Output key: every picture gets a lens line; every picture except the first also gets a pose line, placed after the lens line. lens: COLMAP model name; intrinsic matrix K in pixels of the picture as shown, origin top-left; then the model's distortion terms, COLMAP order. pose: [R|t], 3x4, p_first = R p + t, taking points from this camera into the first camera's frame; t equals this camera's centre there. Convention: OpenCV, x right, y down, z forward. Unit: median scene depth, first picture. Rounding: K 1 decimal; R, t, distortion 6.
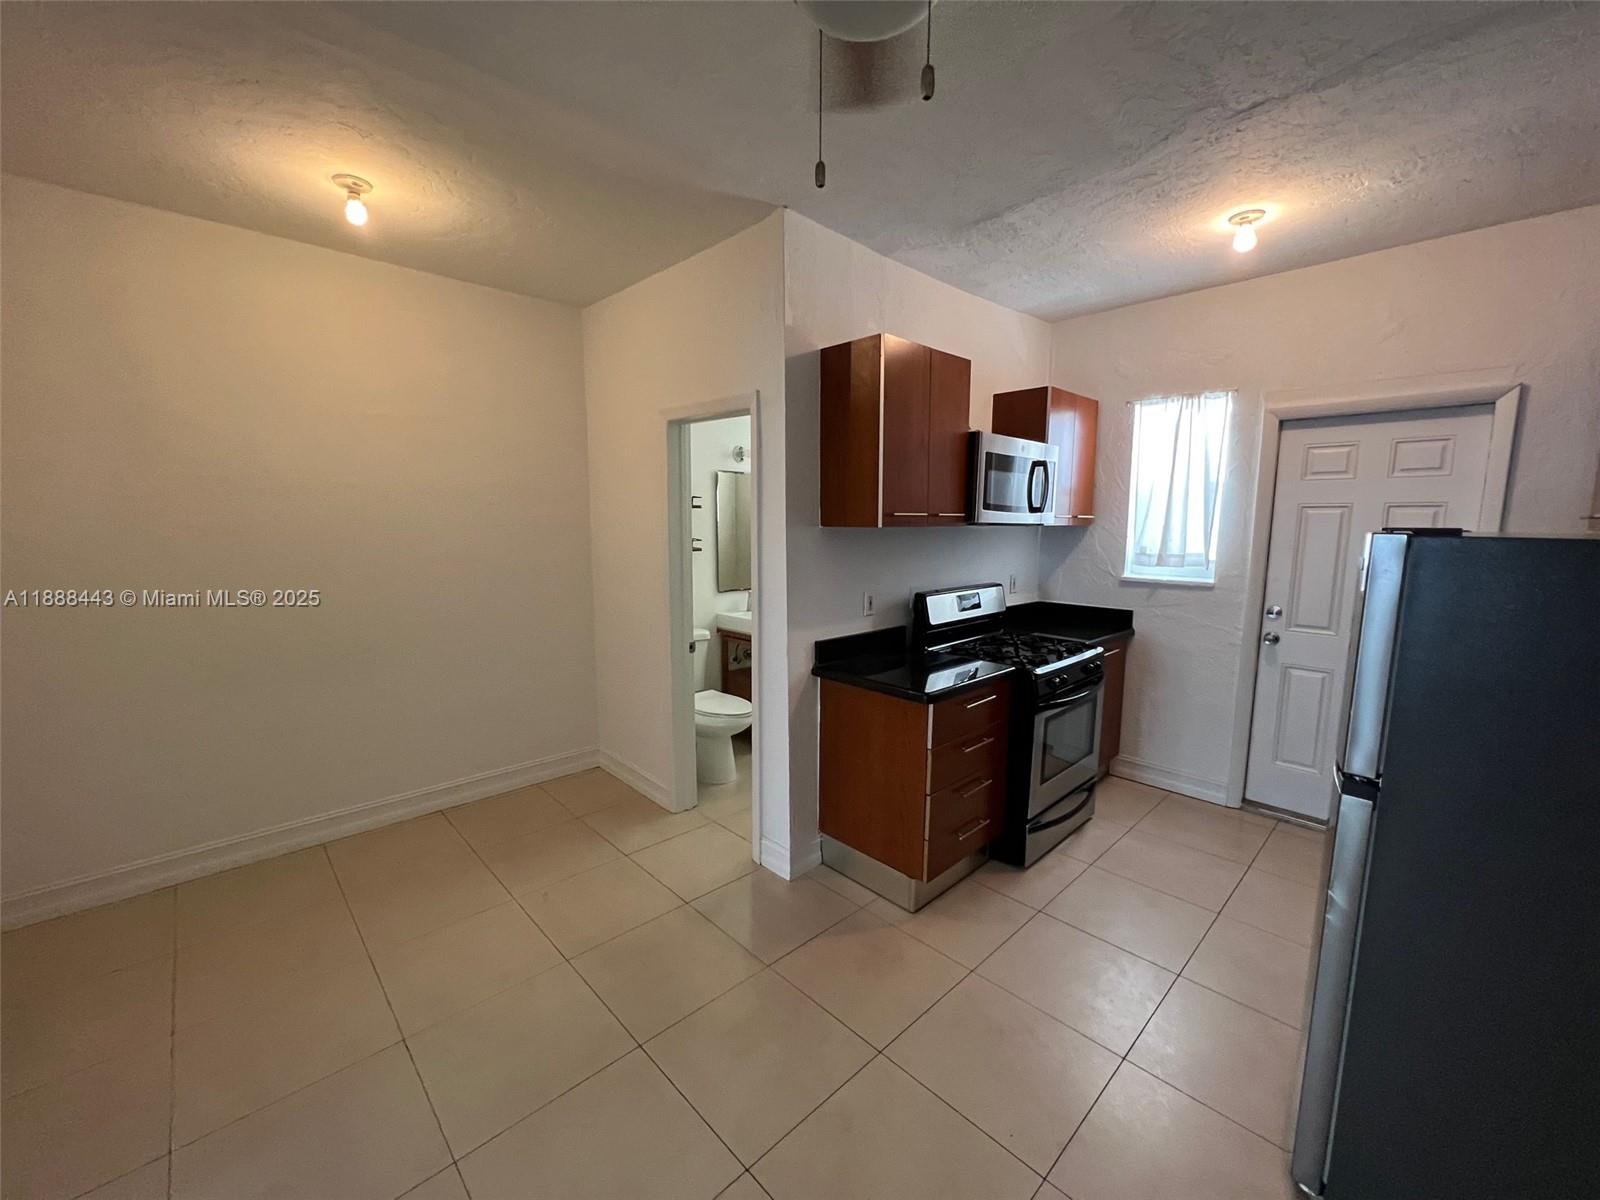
lens RADIAL K [[637.4, 0, 800.0], [0, 637.4, 600.0], [0, 0, 1]] dist [-0.000611, 0.000152]
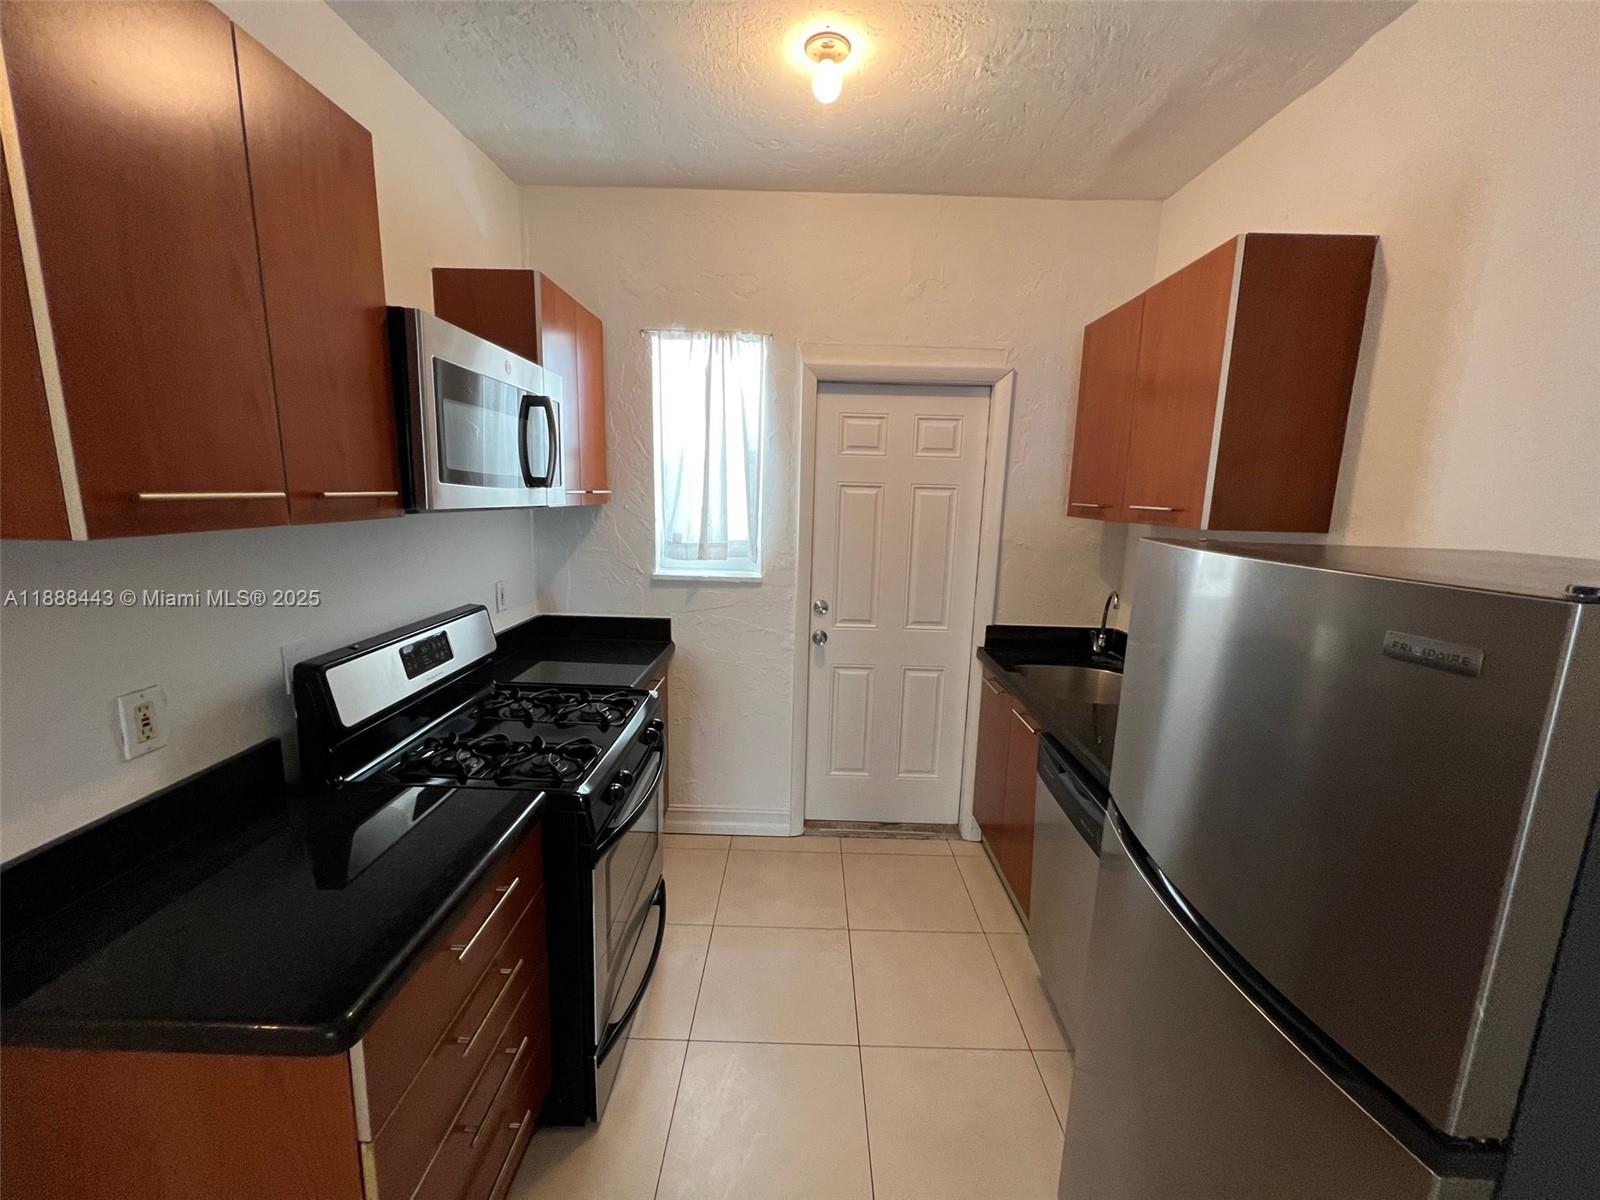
lens RADIAL K [[637.4, 0, 800.0], [0, 637.4, 600.0], [0, 0, 1]] dist [-0.000611, 0.000152]
pose [[0.694435, -0.109994, 0.711099, 0.107039], [0.069794, 0.993884, 0.085577, -0.065162], [-0.716163, -0.009797, 0.697865, 0.405767]]
